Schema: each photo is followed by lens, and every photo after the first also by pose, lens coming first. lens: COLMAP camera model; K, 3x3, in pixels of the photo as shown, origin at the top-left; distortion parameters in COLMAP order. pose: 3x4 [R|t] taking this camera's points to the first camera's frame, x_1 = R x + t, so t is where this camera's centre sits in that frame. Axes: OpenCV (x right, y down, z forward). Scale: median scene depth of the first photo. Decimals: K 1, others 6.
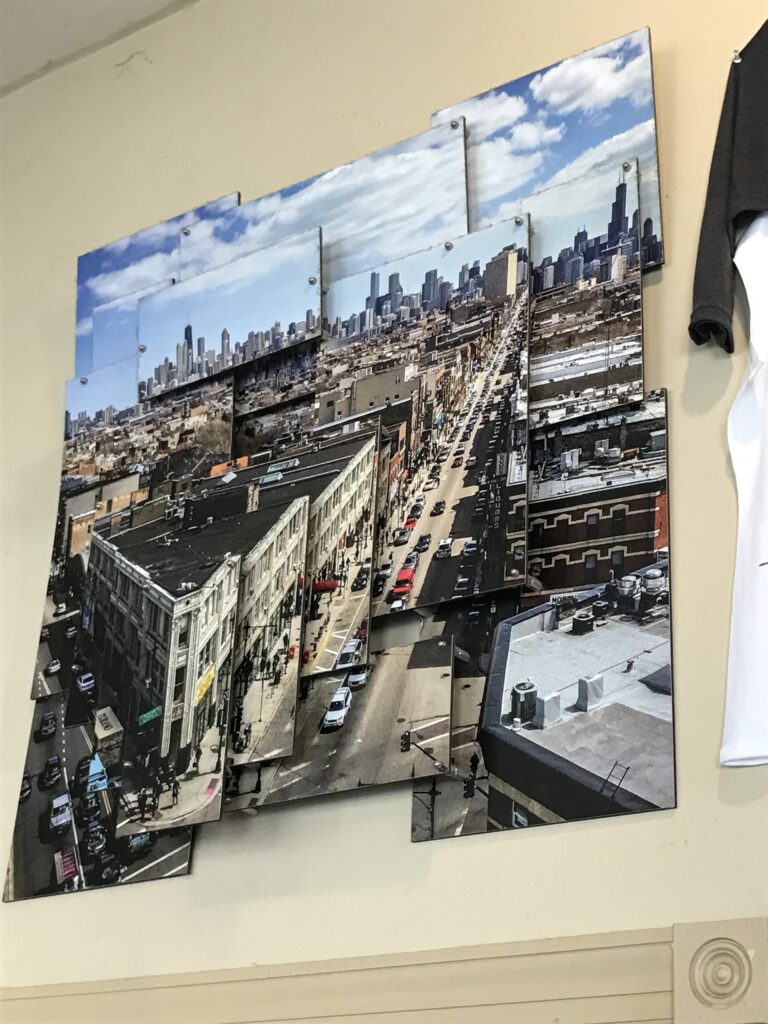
lens RADIAL K [[1776.9, 0, 384.0], [0, 1776.9, 512.0], [0, 0, 1]] dist [0.286560, -1.597031]
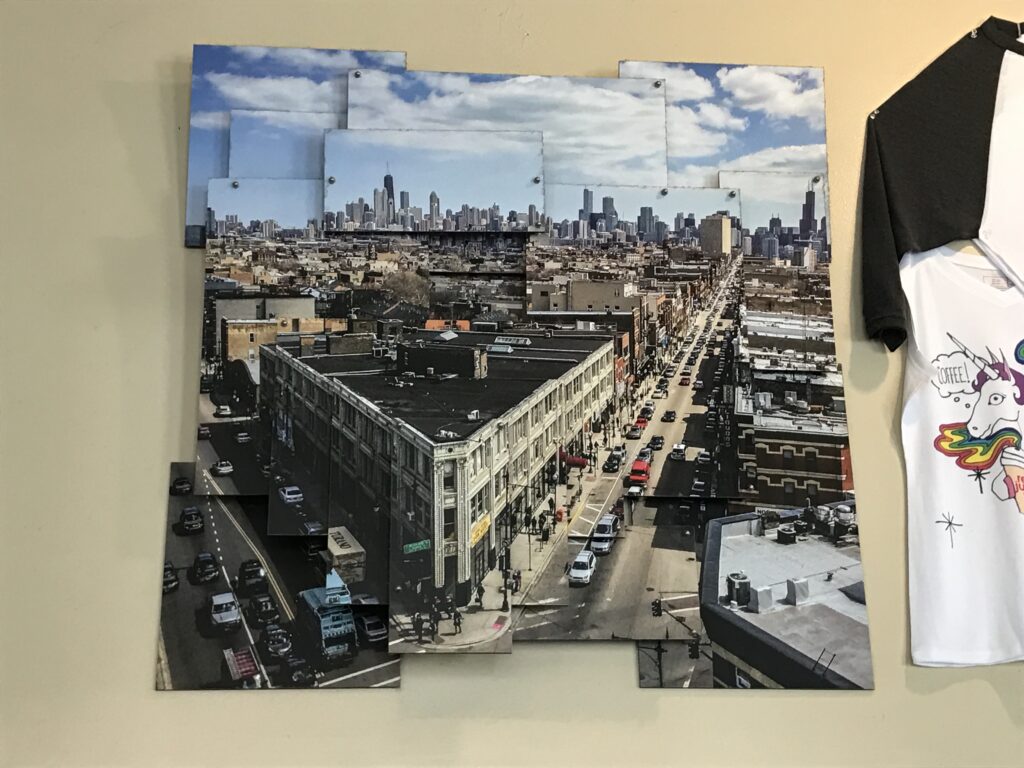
lens RADIAL K [[1776.9, 0, 512.0], [0, 1776.9, 384.0], [0, 0, 1]] dist [0.286560, -1.597031]
pose [[0.751830, 0.184731, 0.632951, -0.816146], [-0.230049, 0.973120, -0.010755, 0.014032], [-0.617923, -0.137524, 0.774117, 0.123081]]
